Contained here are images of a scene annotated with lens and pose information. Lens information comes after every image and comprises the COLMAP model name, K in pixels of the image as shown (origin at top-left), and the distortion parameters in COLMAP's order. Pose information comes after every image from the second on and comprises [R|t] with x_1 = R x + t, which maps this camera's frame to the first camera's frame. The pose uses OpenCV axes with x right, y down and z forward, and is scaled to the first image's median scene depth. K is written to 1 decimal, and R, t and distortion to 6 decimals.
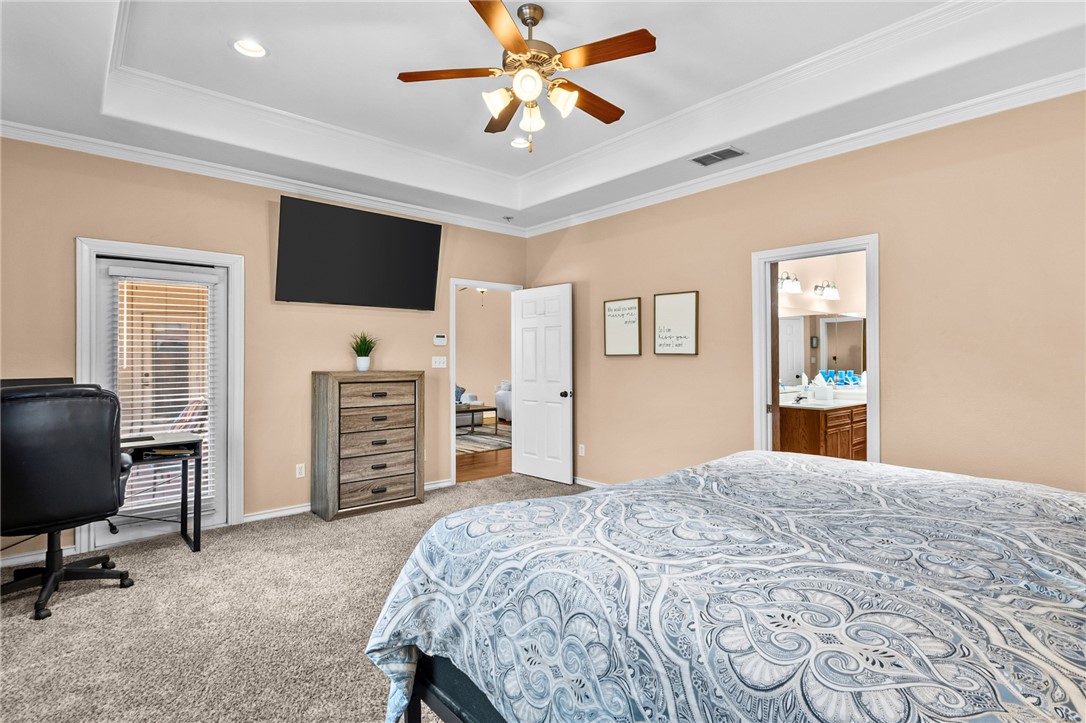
lens RADIAL K [[521.9, 0, 541.9], [0, 521.9, 359.3], [0, 0, 1]] dist [0.001304, 0.001112]
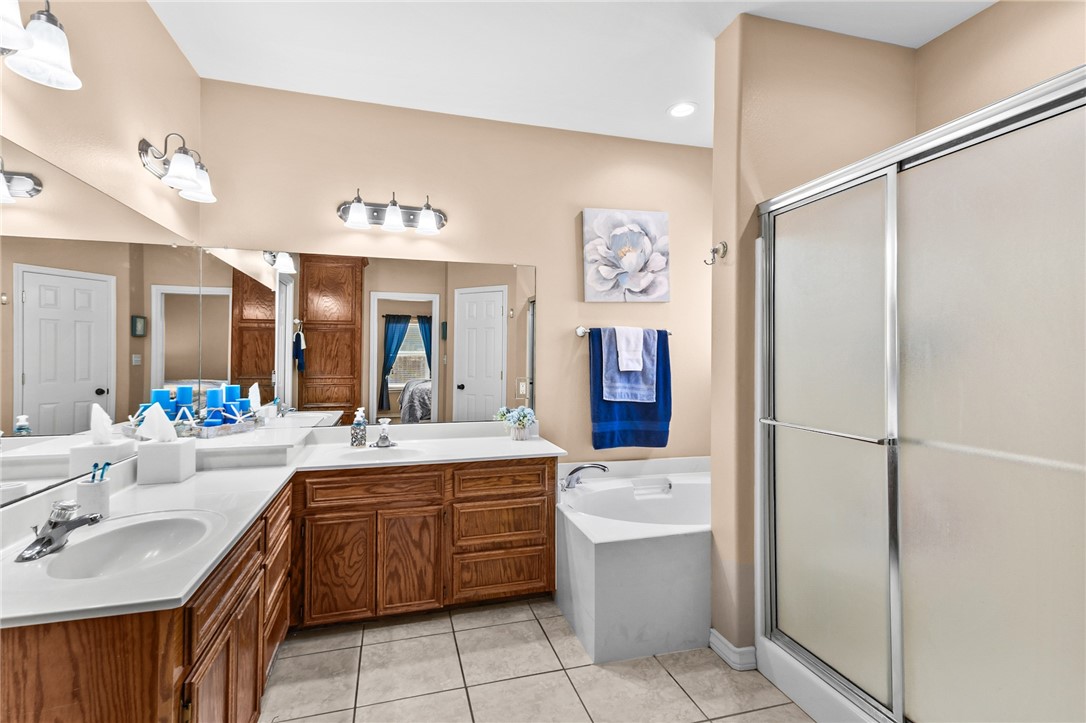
lens RADIAL K [[503.7, 0, 534.5], [0, 503.7, 355.4], [0, 0, 1]] dist [0.024107, -0.004404]
pose [[0.418322, 0.008176, 0.908262, 0.325425], [-0.005621, 0.999964, -0.006412, -0.002407], [-0.908282, -0.002423, 0.418353, 0.620138]]
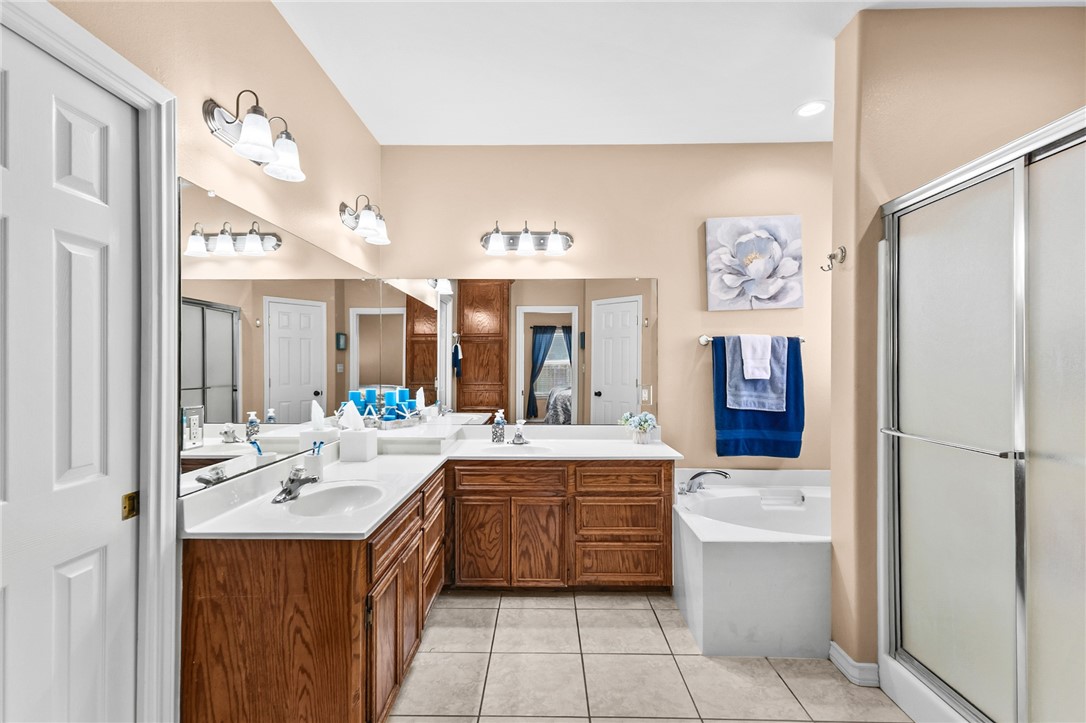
lens RADIAL K [[503.7, 0, 536.0], [0, 503.7, 367.7], [0, 0, 1]] dist [0.024107, -0.004404]
pose [[0.663588, -0.000047, 0.748098, 0.304572], [-0.003370, 0.999990, 0.003052, -0.002685], [-0.748091, -0.004546, 0.663581, 0.576155]]
